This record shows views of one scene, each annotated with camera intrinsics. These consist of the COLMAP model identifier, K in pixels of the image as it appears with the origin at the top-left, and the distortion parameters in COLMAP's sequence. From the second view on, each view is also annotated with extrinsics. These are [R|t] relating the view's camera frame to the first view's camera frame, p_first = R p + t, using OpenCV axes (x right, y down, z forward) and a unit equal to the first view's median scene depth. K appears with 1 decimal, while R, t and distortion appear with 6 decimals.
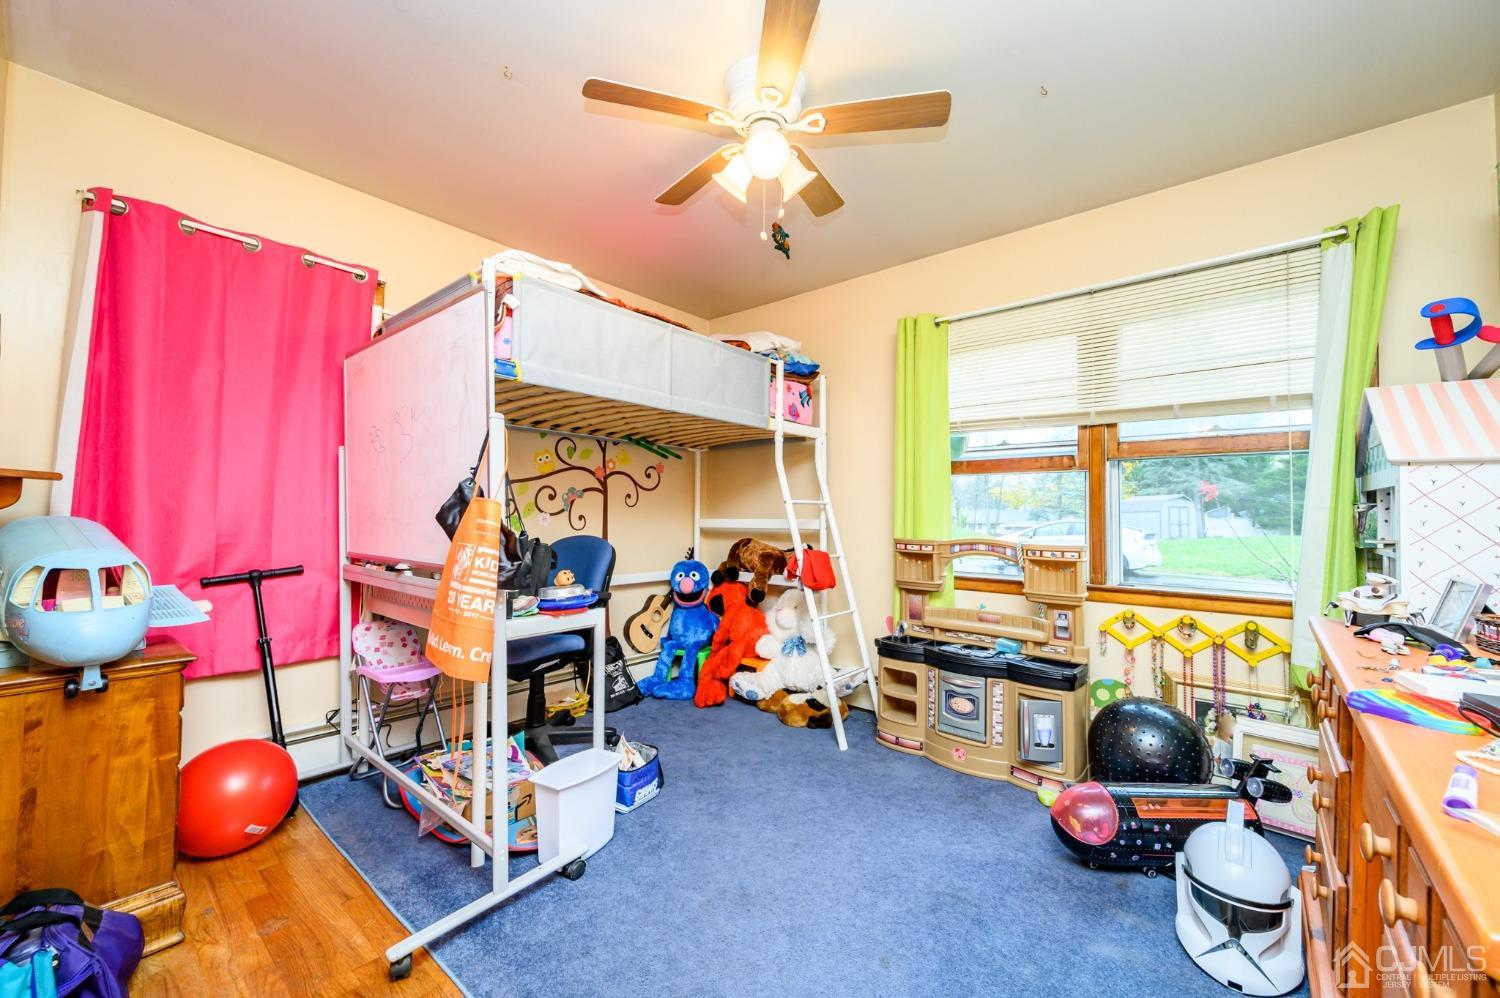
lens RADIAL K [[591.1, 0, 747.9], [0, 591.1, 495.4], [0, 0, 1]] dist [-0.001828, -0.000021]
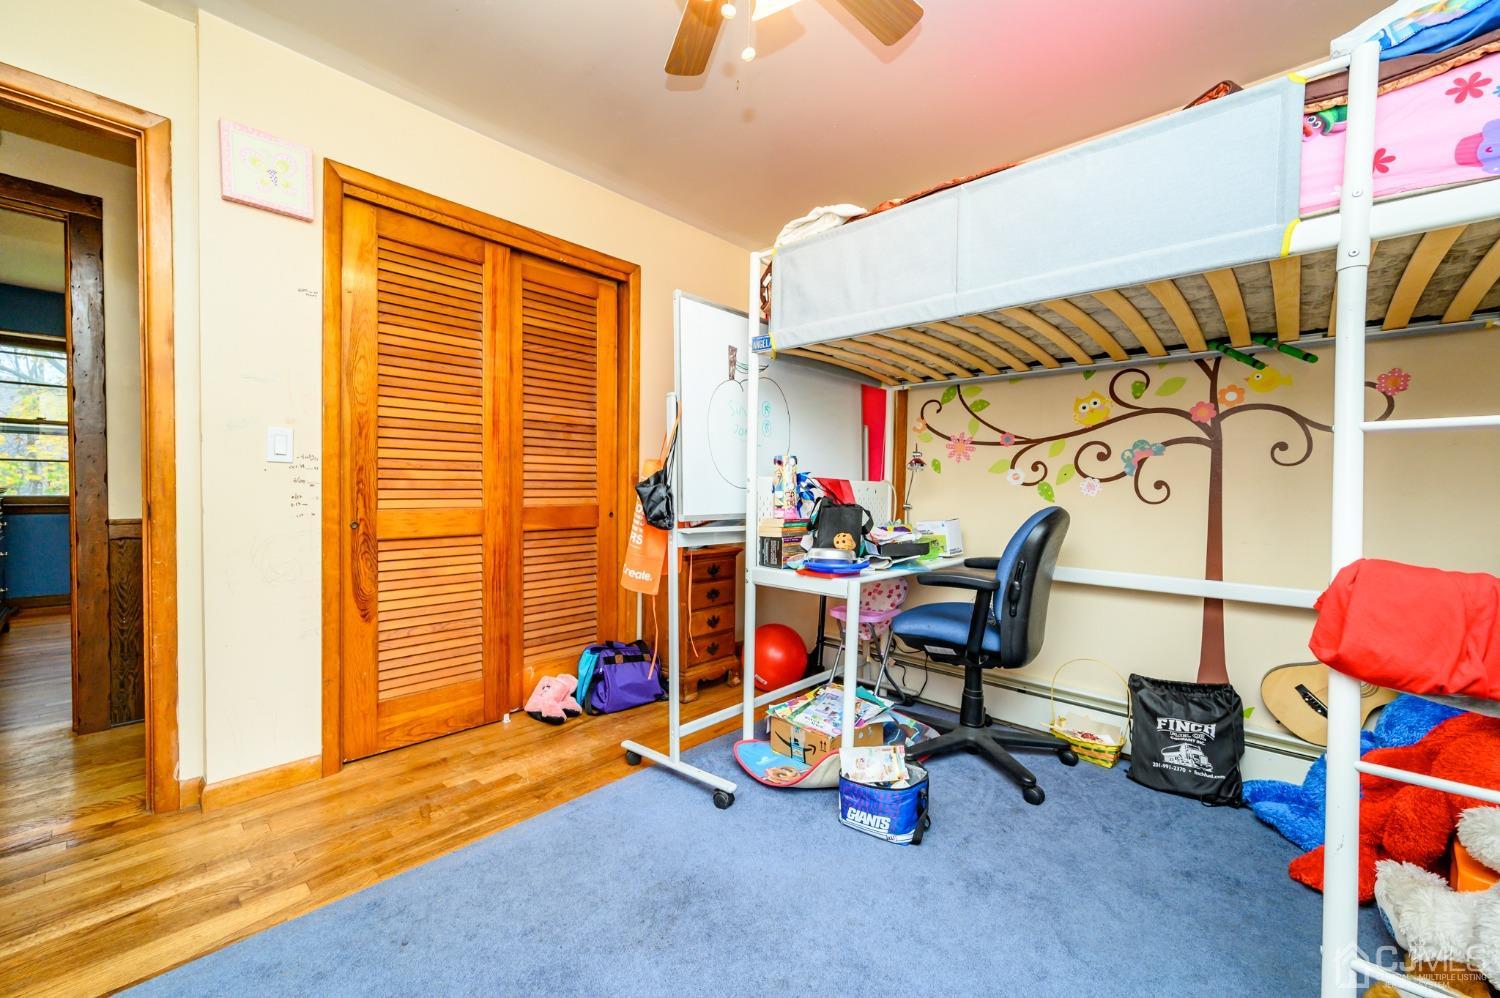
lens RADIAL K [[591.1, 0, 747.9], [0, 591.1, 495.4], [0, 0, 1]] dist [-0.001828, -0.000021]
pose [[-0.039558, 0.000691, -0.999217, 0.403032], [0.016430, 0.999865, 0.000041, 0.042518], [0.999082, -0.016416, -0.039564, 0.572252]]
